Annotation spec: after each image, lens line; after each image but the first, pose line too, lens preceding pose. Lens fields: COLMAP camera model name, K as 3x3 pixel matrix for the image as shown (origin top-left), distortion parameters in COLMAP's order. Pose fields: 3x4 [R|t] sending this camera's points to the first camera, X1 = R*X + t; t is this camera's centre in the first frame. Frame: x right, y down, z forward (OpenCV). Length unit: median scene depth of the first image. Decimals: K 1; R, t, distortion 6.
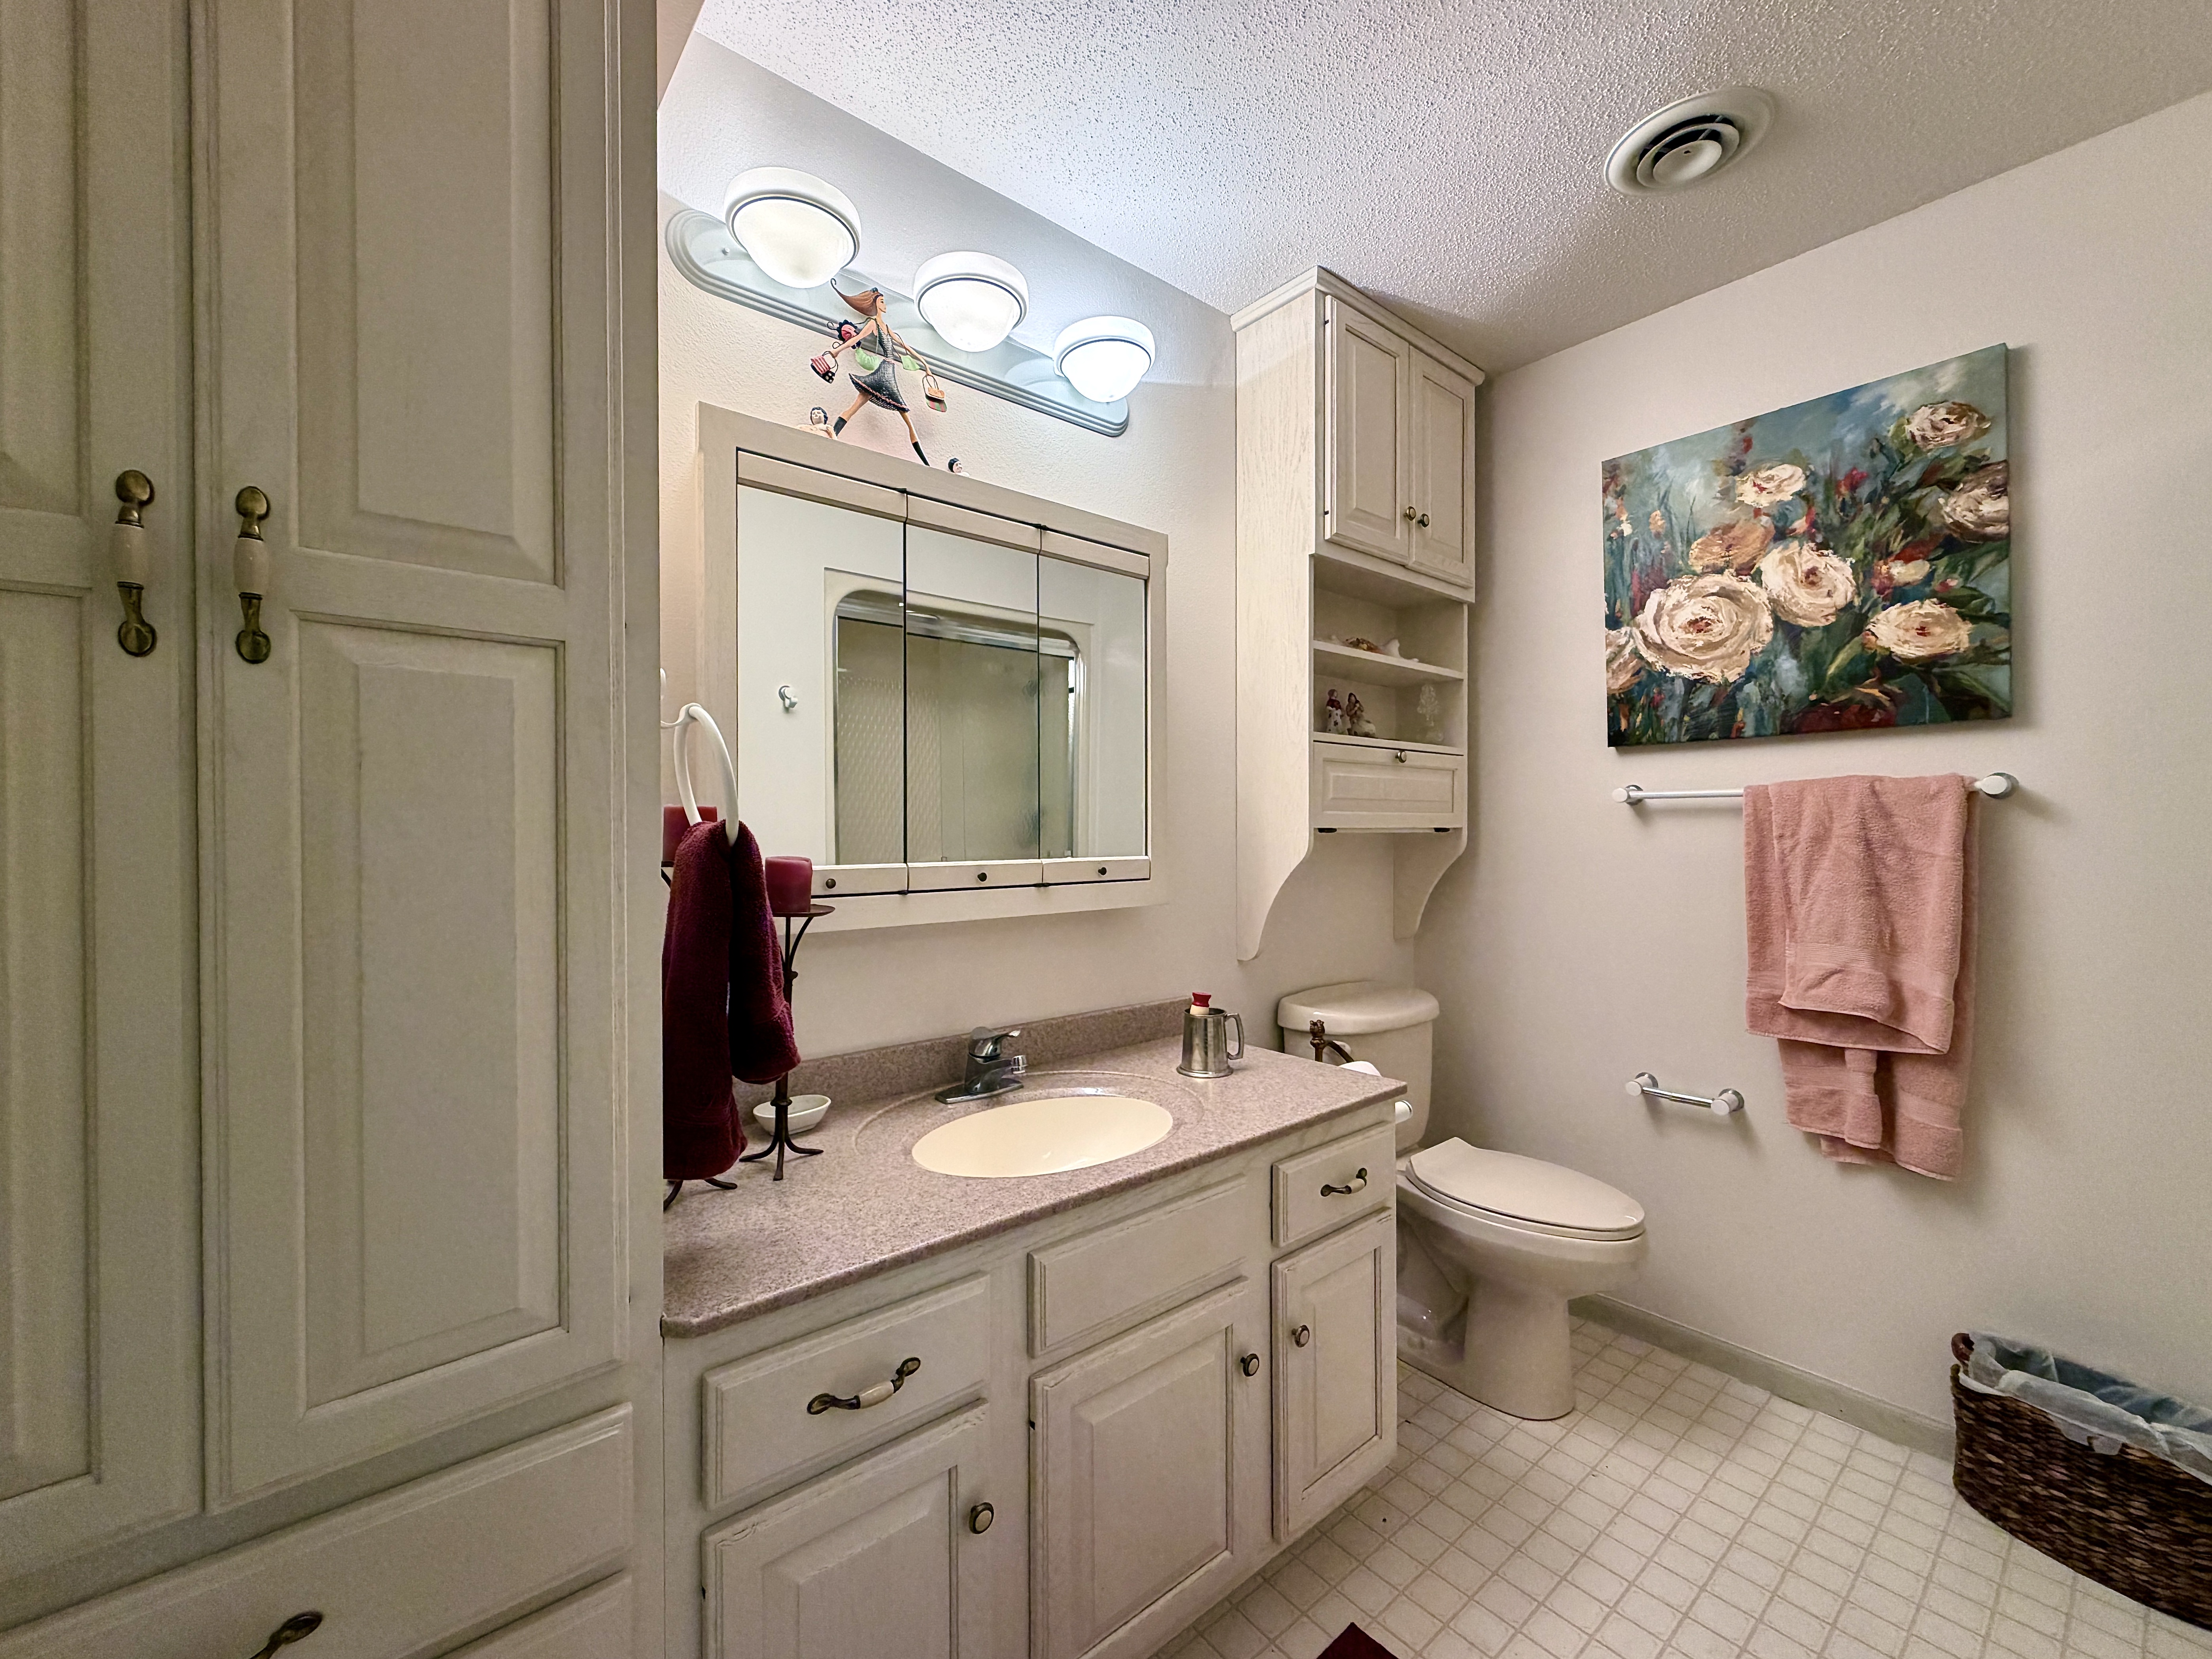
lens RADIAL K [[893.0, 0, 1098.2], [0, 893.0, 825.7], [0, 0, 1]] dist [-0.000479, -0.000159]
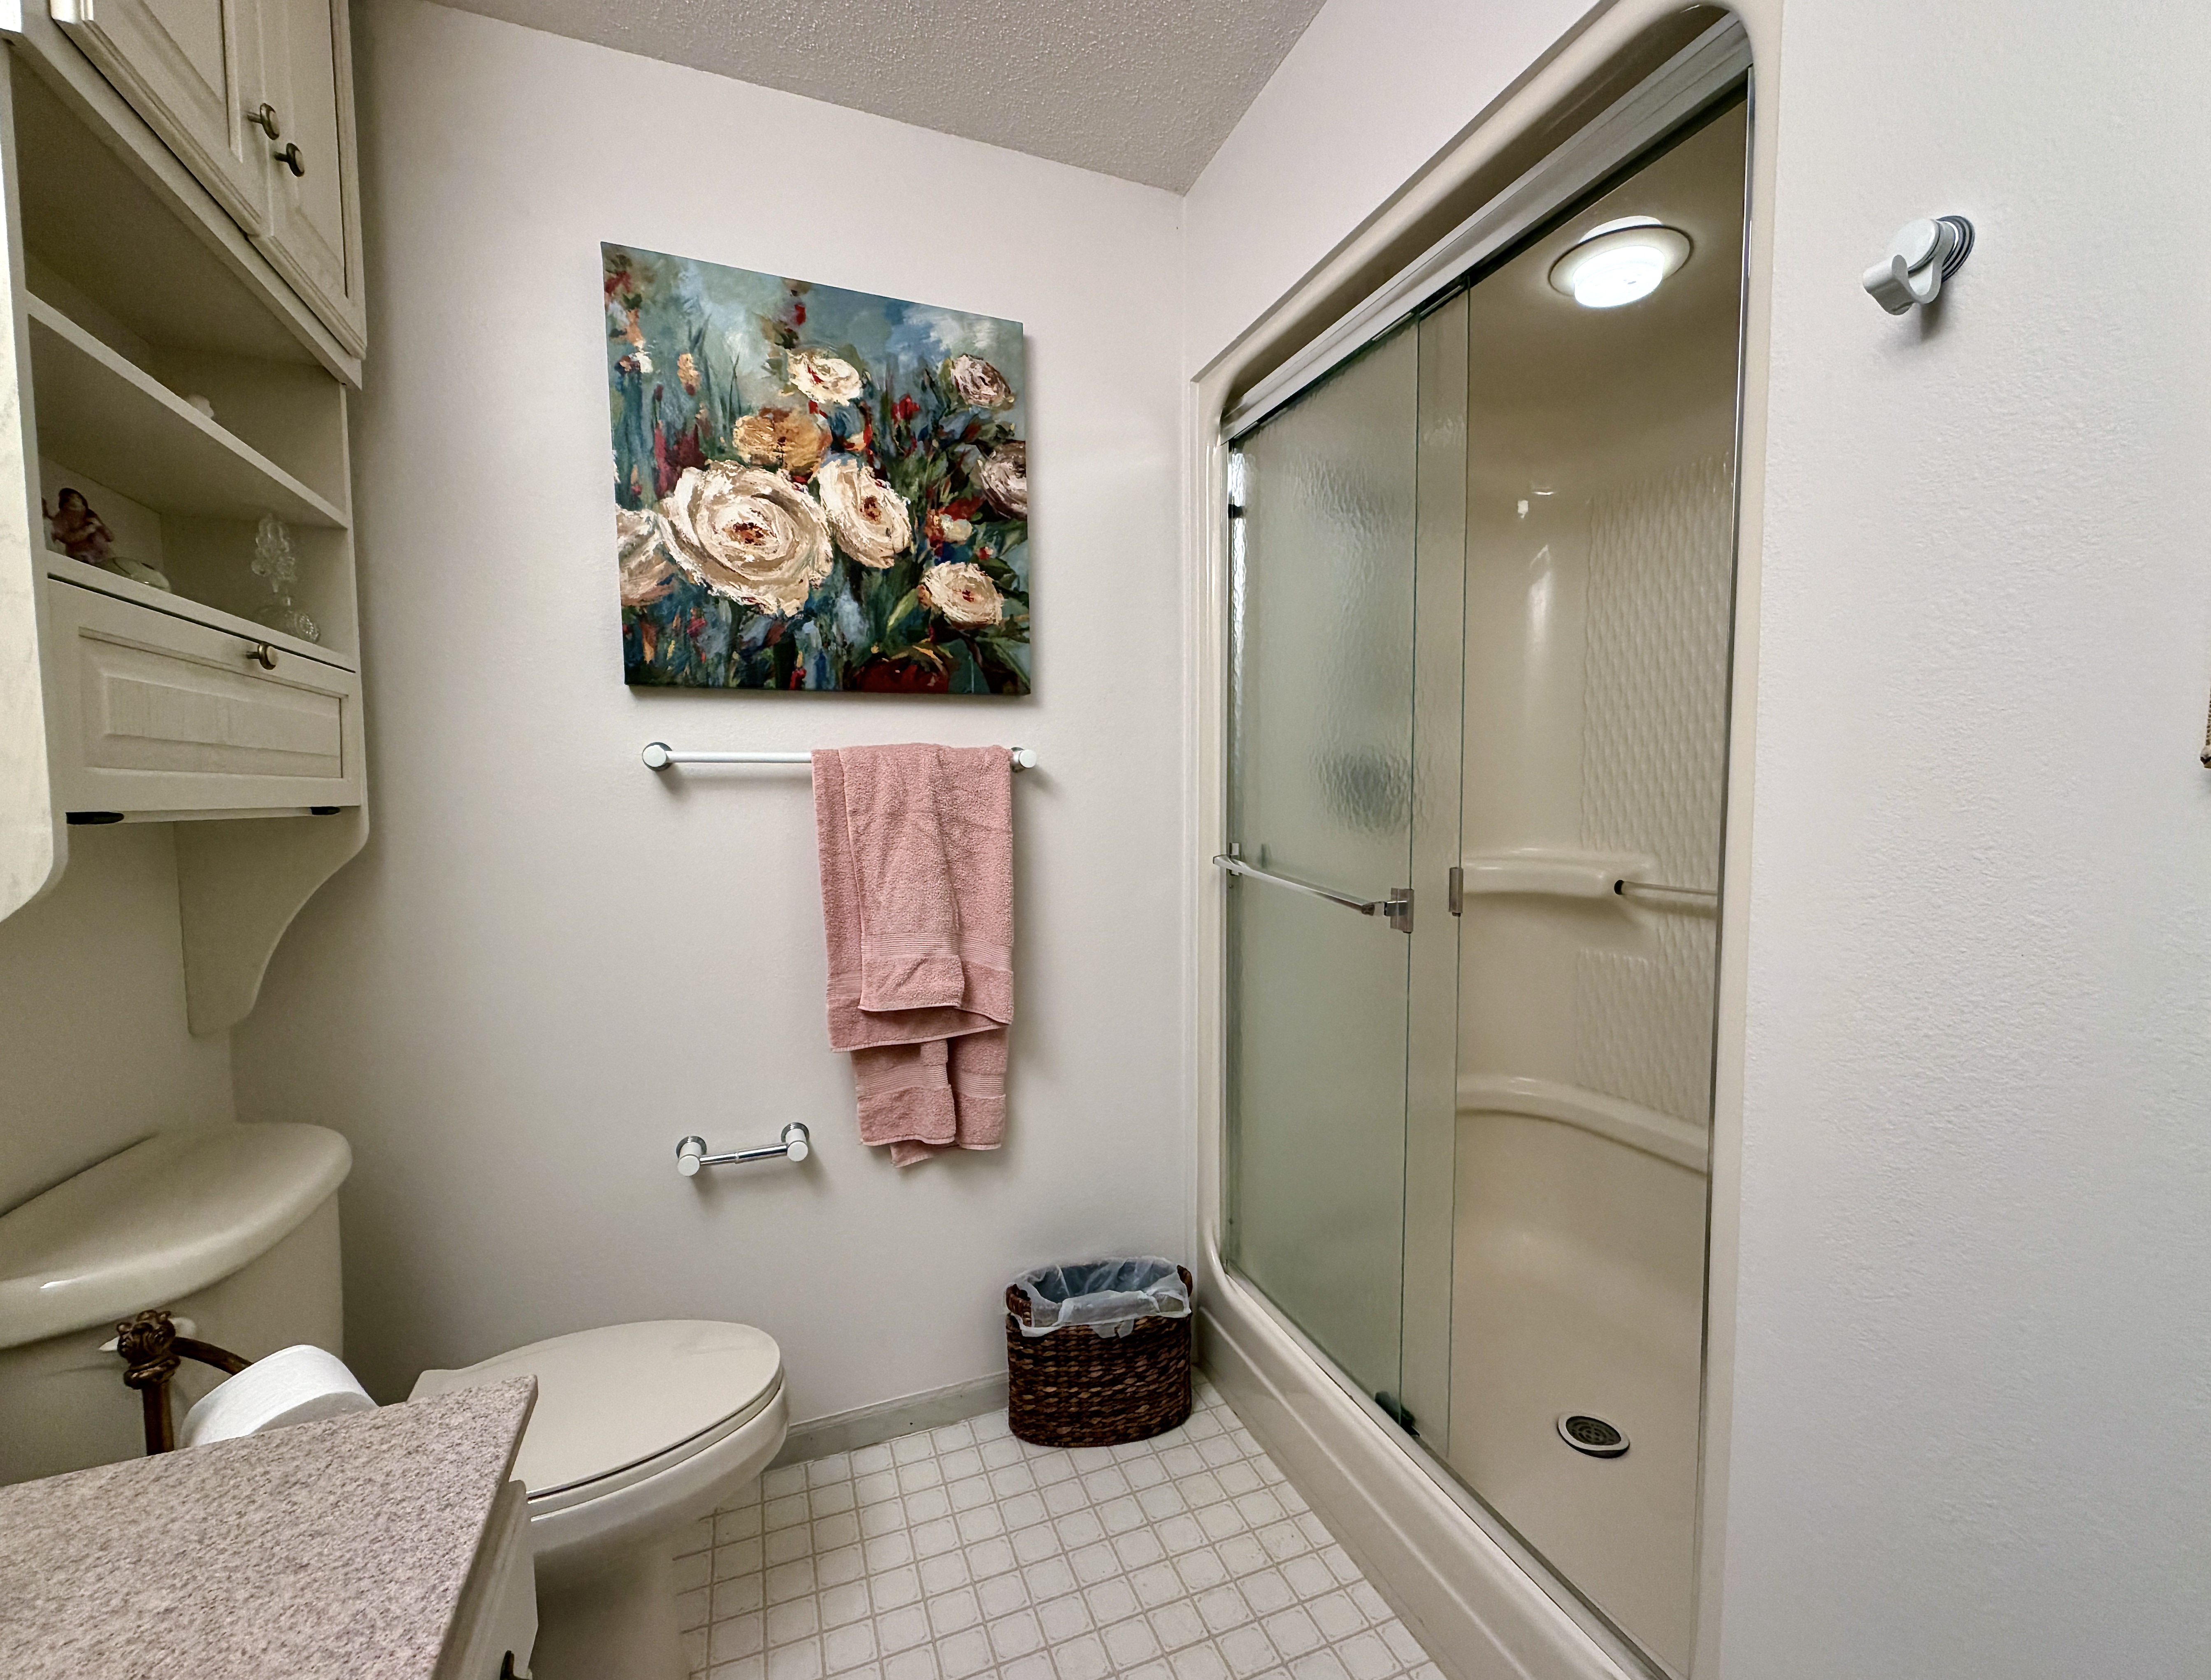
lens RADIAL K [[924.5, 0, 1116.9], [0, 924.5, 849.6], [0, 0, 1]] dist [-0.001150, 0.000343]
pose [[0.292709, -0.059090, 0.954374, 0.003904], [0.004270, 0.998160, 0.060492, -0.004142], [-0.956192, -0.013631, 0.292422, 0.512198]]
